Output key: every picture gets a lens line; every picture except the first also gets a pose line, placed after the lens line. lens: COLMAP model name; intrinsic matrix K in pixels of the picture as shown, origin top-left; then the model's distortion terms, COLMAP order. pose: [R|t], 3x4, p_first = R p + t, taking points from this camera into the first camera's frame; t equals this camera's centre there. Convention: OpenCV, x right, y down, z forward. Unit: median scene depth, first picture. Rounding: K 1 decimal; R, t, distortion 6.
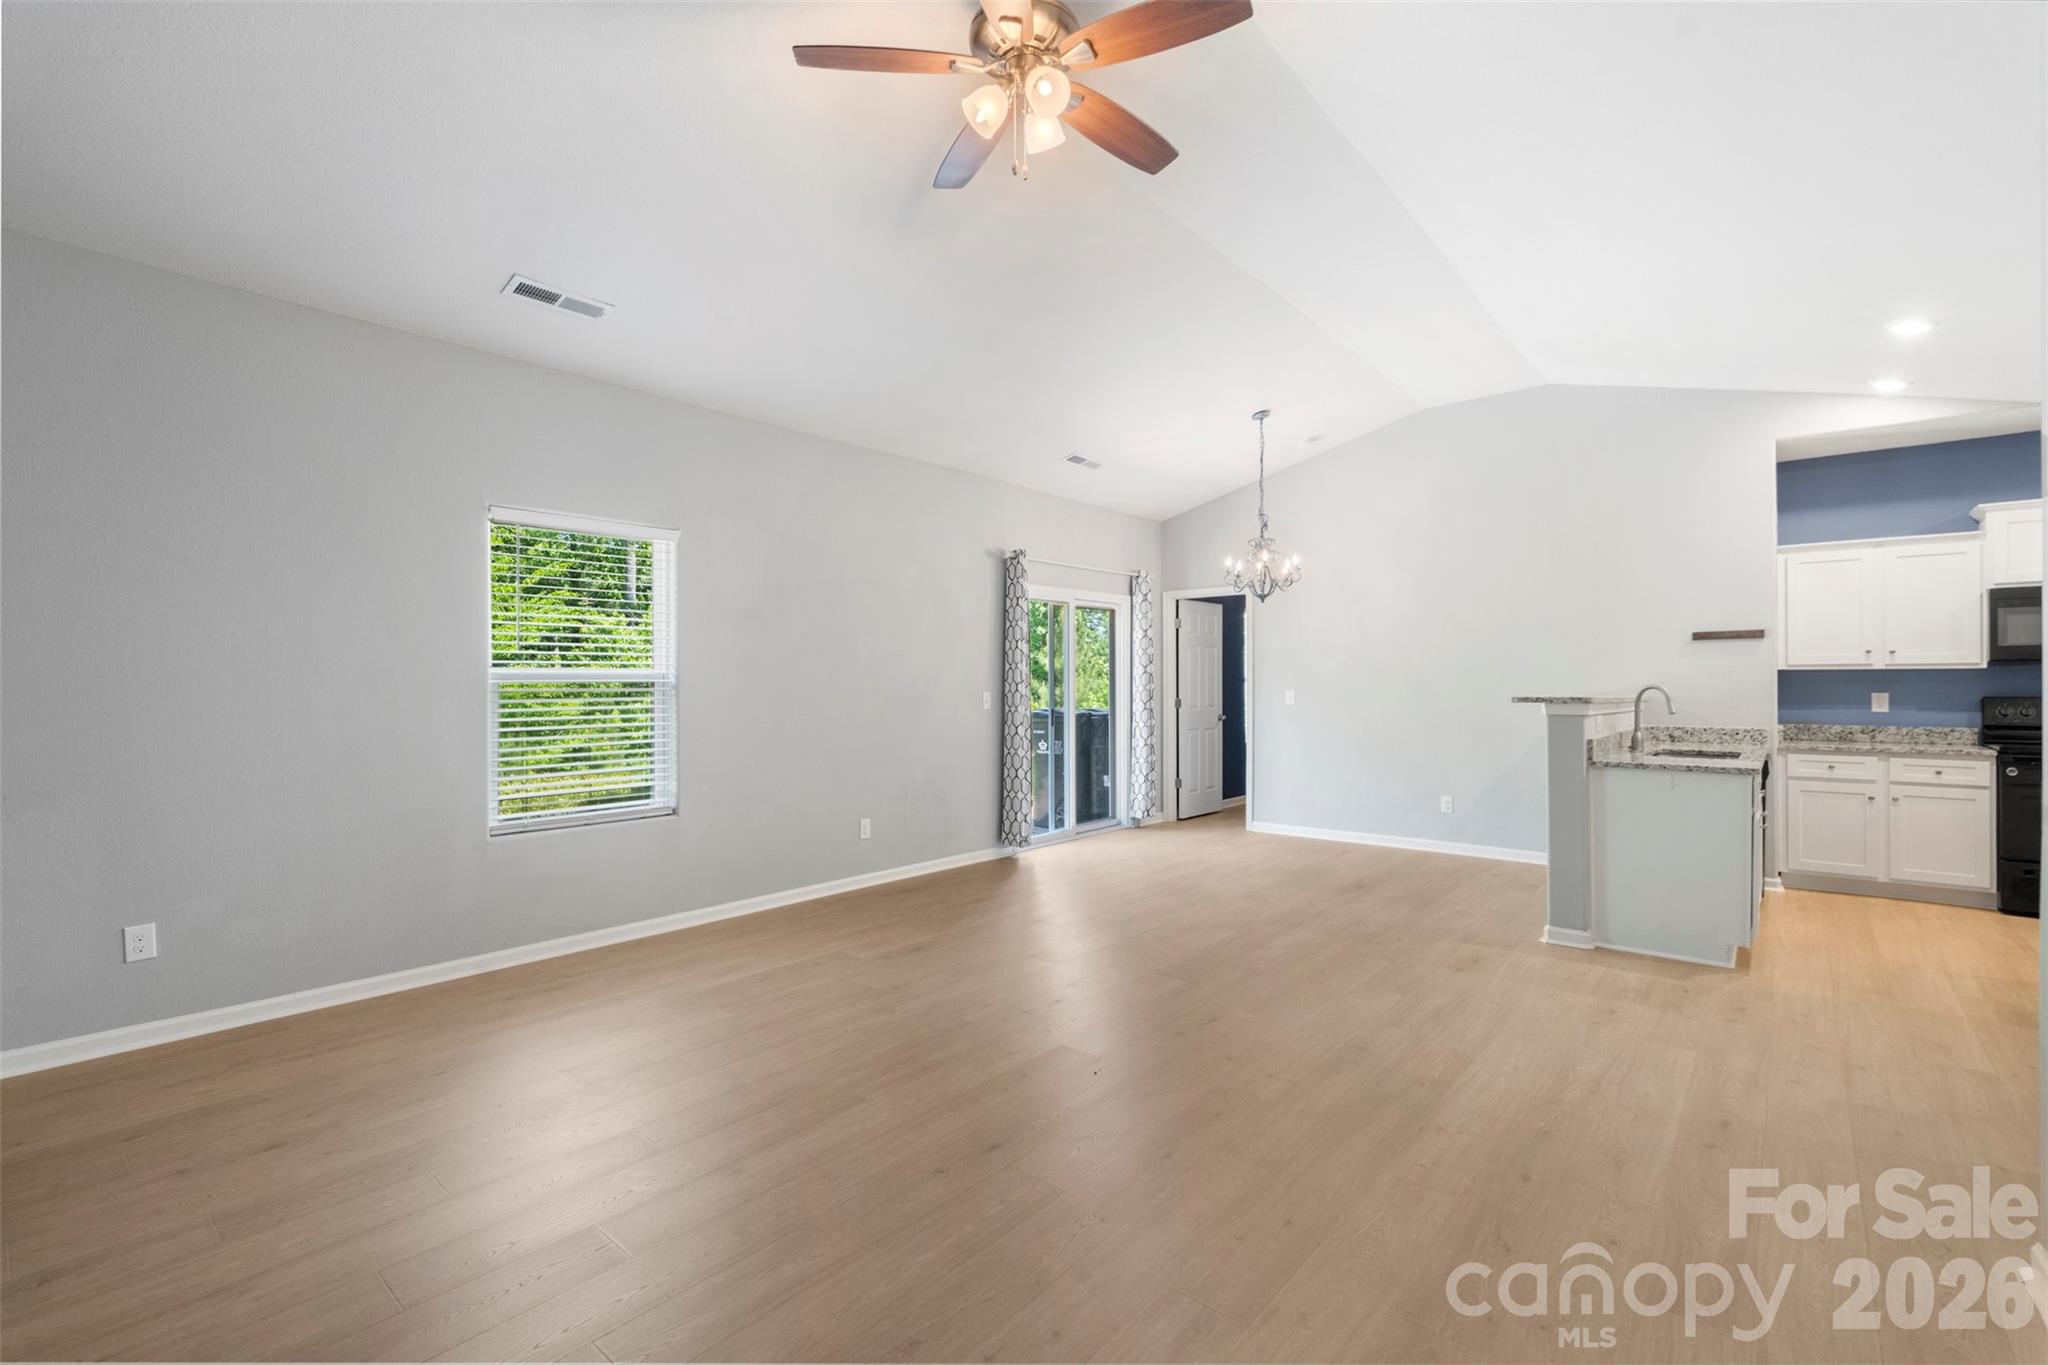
lens RADIAL K [[900.7, 0, 1035.0], [0, 900.7, 681.3], [0, 0, 1]] dist [-0.000059, 0.000197]
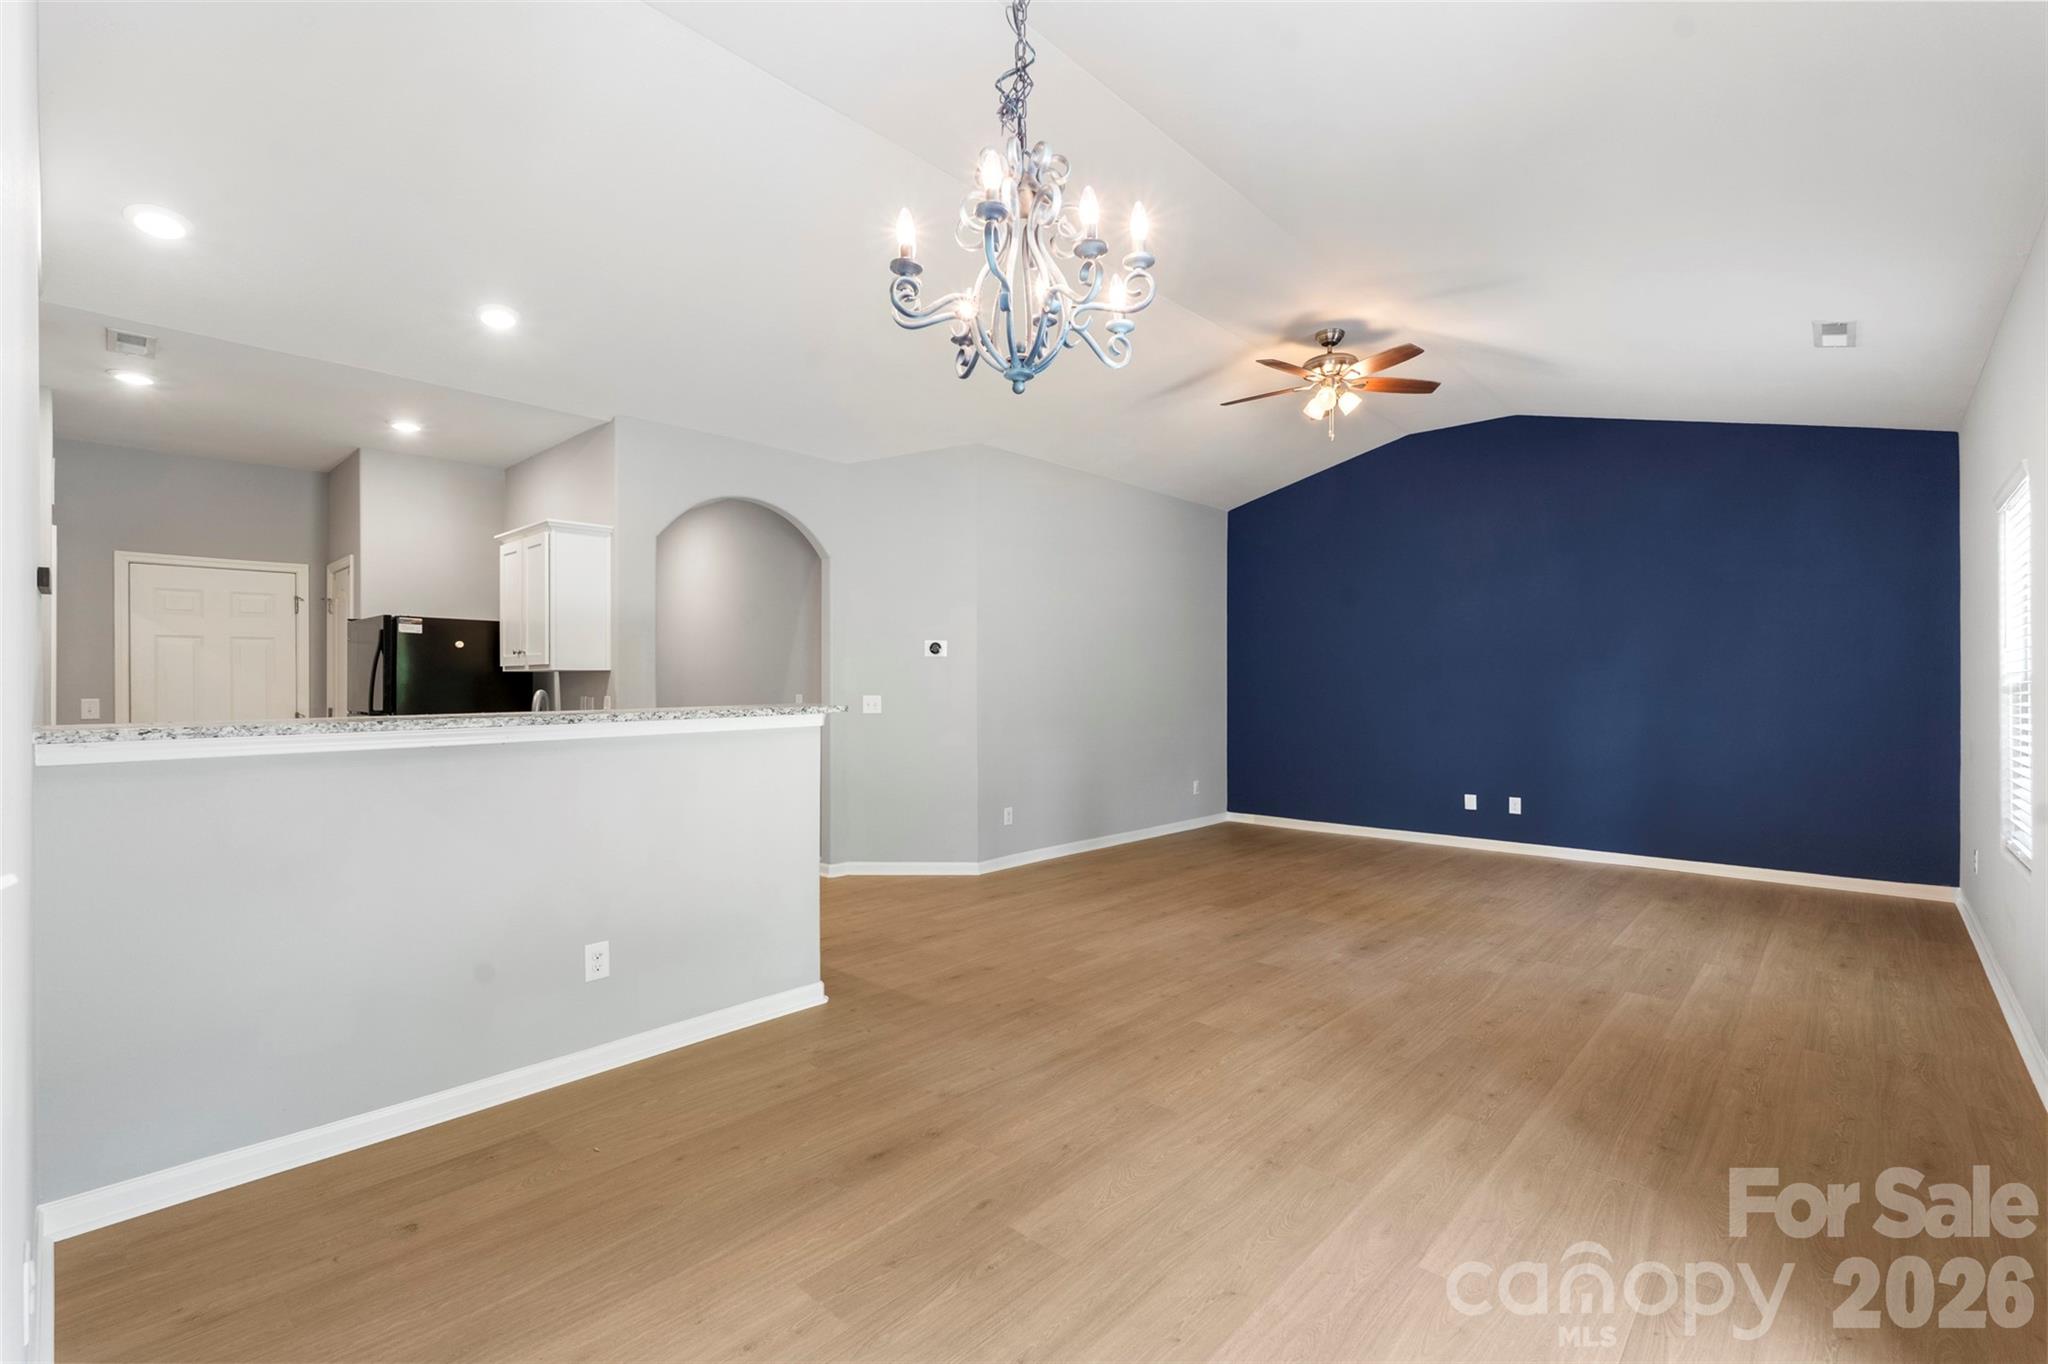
lens RADIAL K [[901.0, 0, 1032.7], [0, 901.0, 682.0], [0, 0, 1]] dist [-0.001426, 0.000005]
pose [[-0.998880, 0.001989, 0.047269, 0.226606], [0.001774, 0.999988, -0.004593, 0.000845], [-0.047278, -0.004504, -0.998872, 1.225594]]
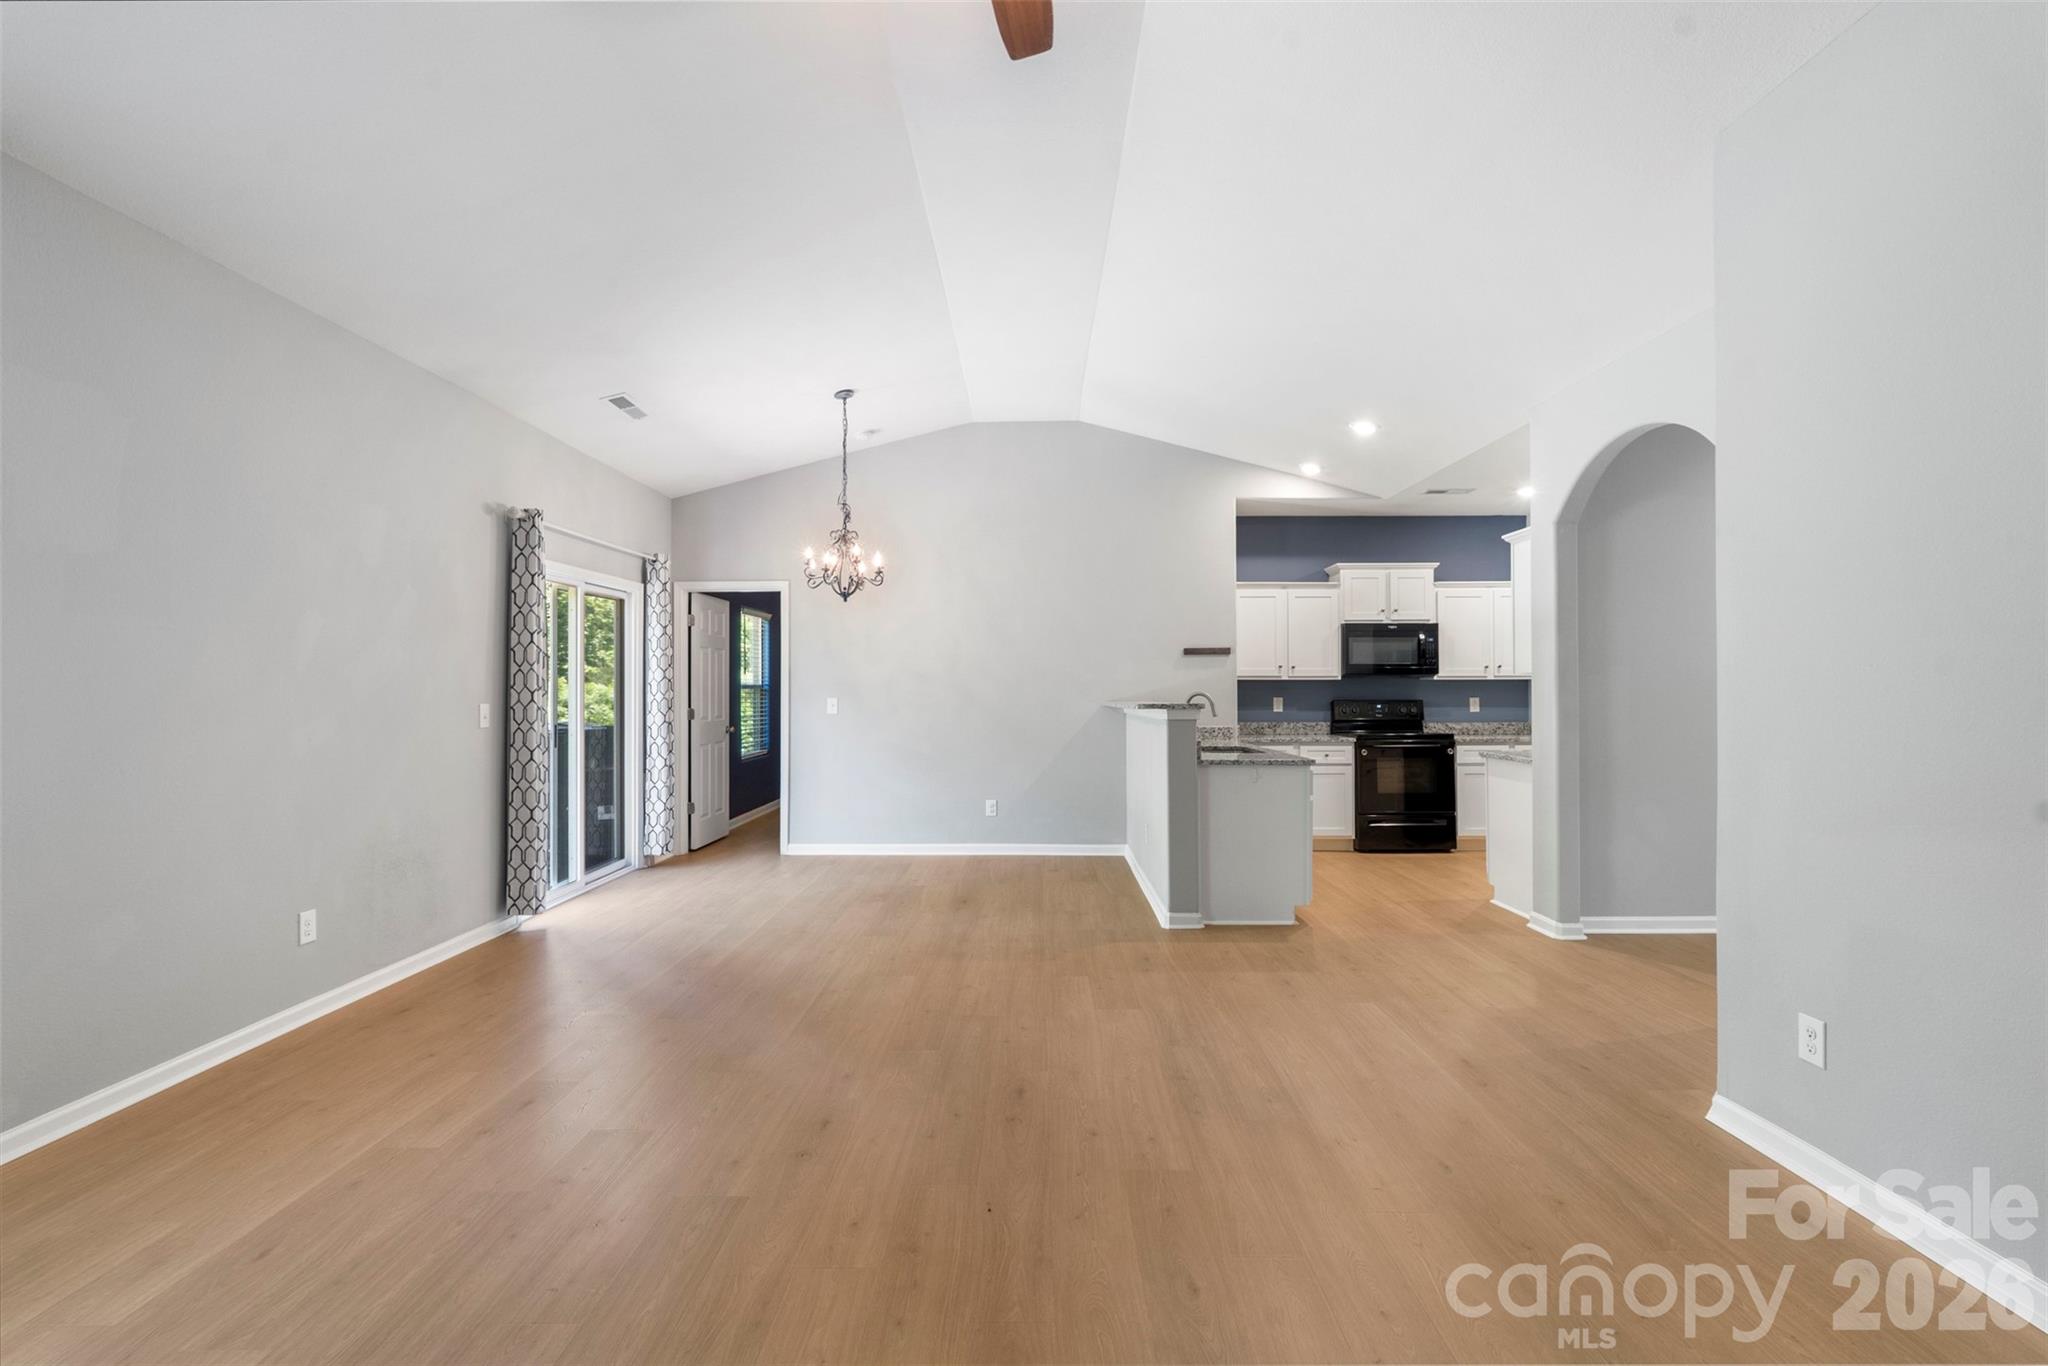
lens RADIAL K [[901.0, 0, 1032.7], [0, 901.0, 683.0], [0, 0, 1]] dist [-0.001426, 0.000005]
pose [[0.769327, 0.004385, 0.638841, -0.173776], [-0.001193, 0.999985, -0.005427, -0.000952], [-0.638854, 0.003413, 0.769320, 0.176966]]
